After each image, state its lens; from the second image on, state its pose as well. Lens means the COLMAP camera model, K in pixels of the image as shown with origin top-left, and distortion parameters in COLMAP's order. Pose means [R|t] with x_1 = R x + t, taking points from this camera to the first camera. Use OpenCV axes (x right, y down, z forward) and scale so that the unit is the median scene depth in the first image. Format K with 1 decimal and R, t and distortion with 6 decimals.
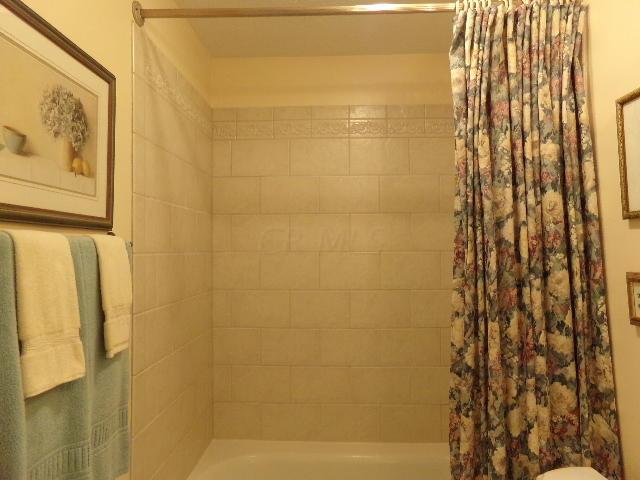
lens RADIAL K [[429.5, 0, 320.0], [0, 429.5, 240.0], [0, 0, 1]] dist [0.008944, 0.003956]
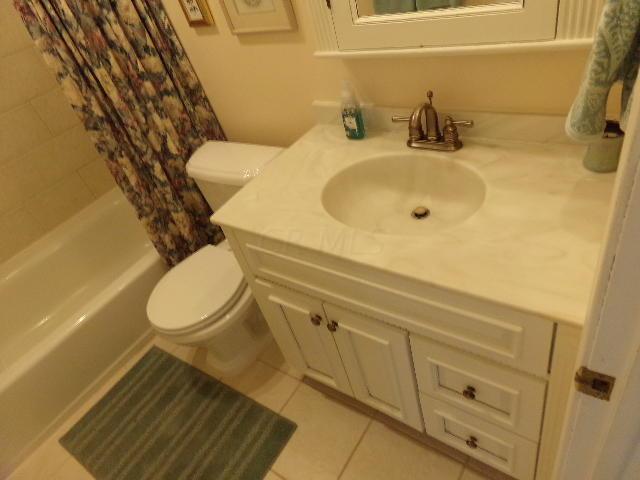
lens RADIAL K [[429.5, 0, 320.0], [0, 429.5, 240.0], [0, 0, 1]] dist [0.008944, 0.003956]
pose [[0.511771, -0.631109, 0.582917, -0.220569], [0.198315, 0.746960, 0.634604, -0.066889], [-0.835920, -0.209171, 0.507431, -0.111103]]
